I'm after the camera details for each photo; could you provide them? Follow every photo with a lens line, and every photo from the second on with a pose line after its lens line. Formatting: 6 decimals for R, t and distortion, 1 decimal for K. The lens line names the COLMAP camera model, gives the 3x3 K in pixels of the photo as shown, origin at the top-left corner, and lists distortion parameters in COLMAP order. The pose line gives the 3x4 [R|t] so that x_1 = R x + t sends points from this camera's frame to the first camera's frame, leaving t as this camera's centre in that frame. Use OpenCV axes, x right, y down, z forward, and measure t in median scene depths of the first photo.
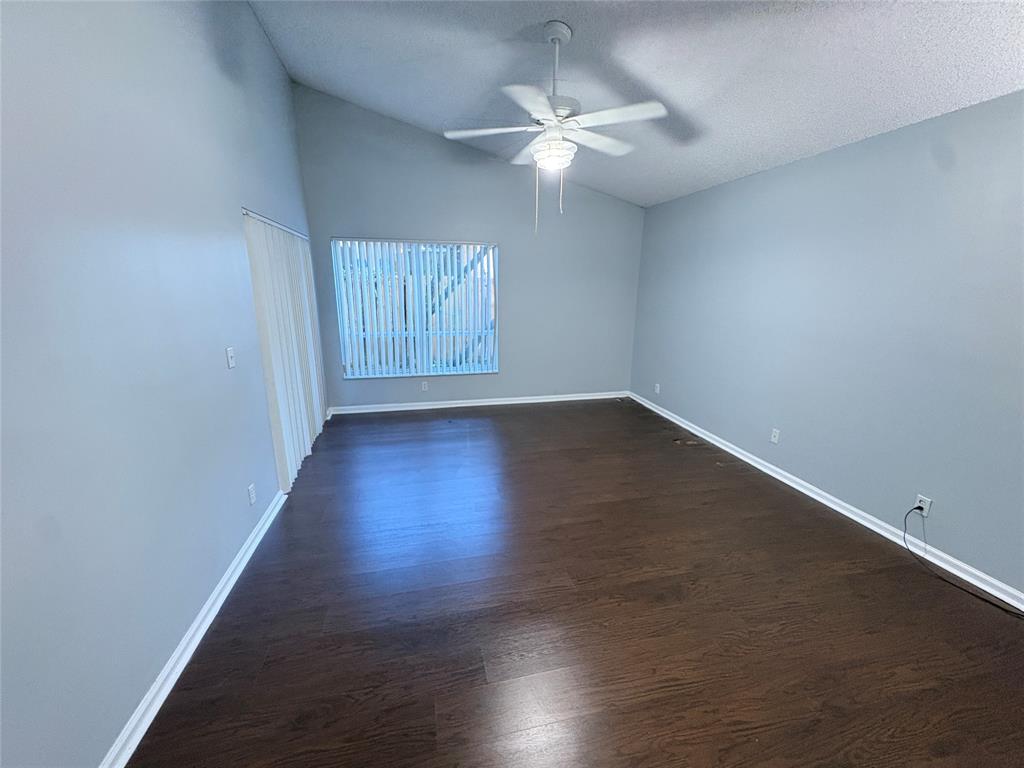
lens RADIAL K [[407.0, 0, 507.5], [0, 407.0, 388.0], [0, 0, 1]] dist [0.001342, 0.000090]
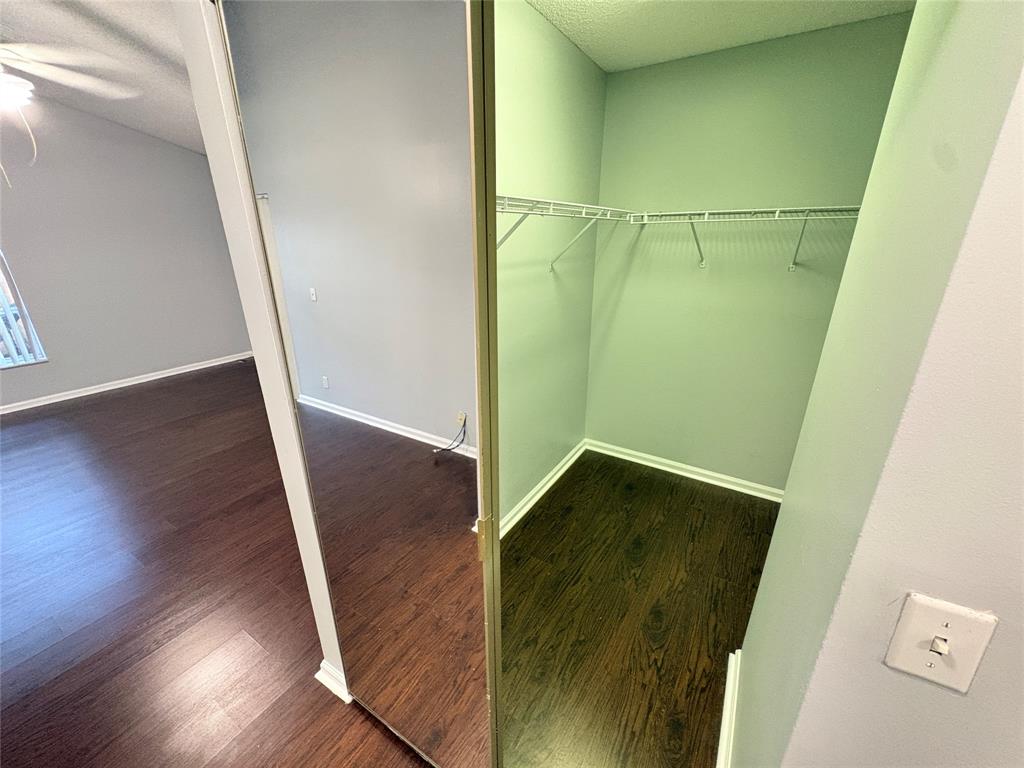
lens RADIAL K [[407.0, 0, 513.4], [0, 407.0, 385.8], [0, 0, 1]] dist [0.001342, 0.000090]
pose [[0.701786, -0.252991, 0.665952, 0.072722], [0.185229, 0.967466, 0.172338, 0.042050], [-0.687886, 0.002410, 0.725815, -0.186885]]
